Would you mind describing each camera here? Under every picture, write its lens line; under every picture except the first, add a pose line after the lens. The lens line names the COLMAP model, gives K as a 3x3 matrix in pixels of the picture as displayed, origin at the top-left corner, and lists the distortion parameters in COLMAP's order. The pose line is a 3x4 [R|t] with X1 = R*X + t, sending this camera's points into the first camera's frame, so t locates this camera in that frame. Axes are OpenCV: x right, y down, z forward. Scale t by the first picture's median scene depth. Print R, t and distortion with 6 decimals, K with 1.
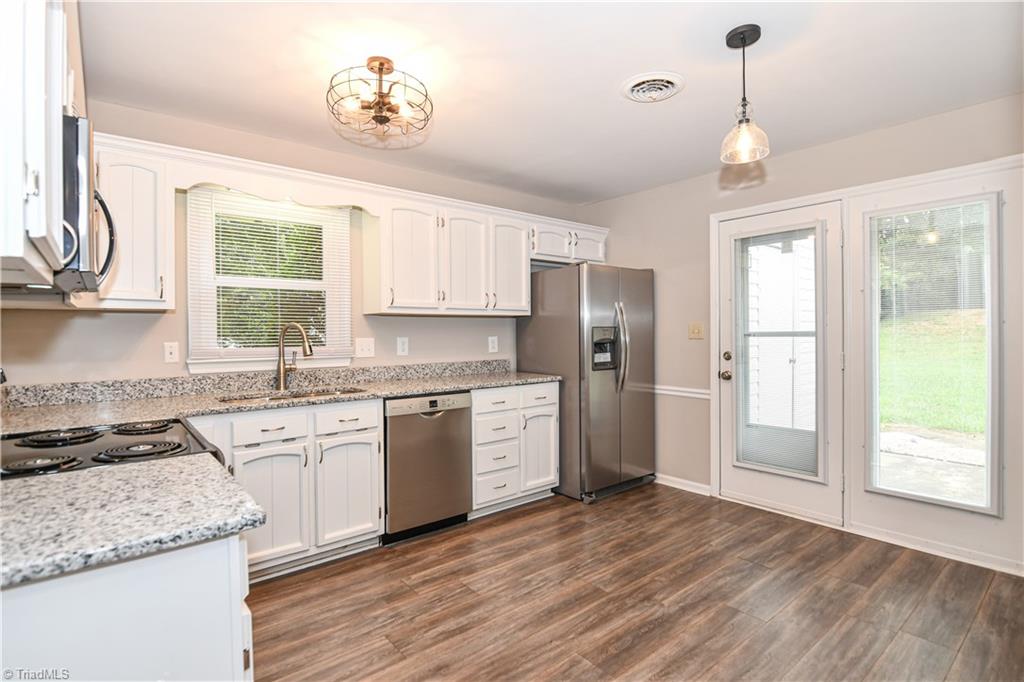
lens RADIAL K [[499.3, 0, 498.6], [0, 499.3, 338.2], [0, 0, 1]] dist [0.000584, 0.000178]
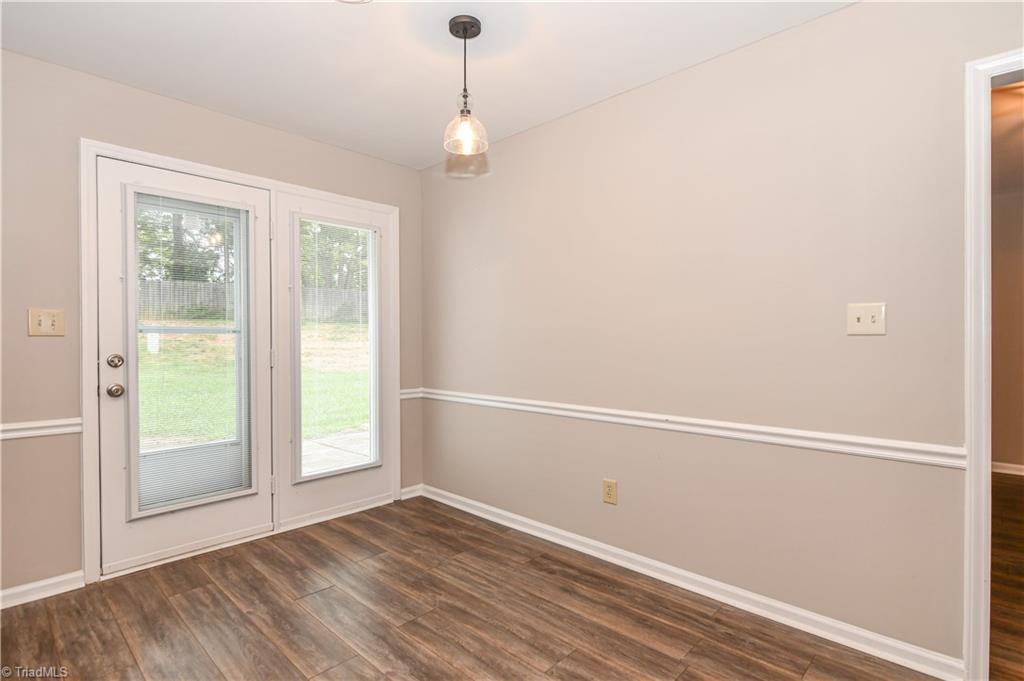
lens RADIAL K [[509.5, 0, 512.6], [0, 509.5, 346.8], [0, 0, 1]] dist [0.000067, -0.000153]
pose [[-0.138053, -0.005721, 0.990408, -0.357758], [0.012756, 0.999890, 0.007553, 0.021692], [-0.990343, 0.013677, -0.137965, 0.693057]]
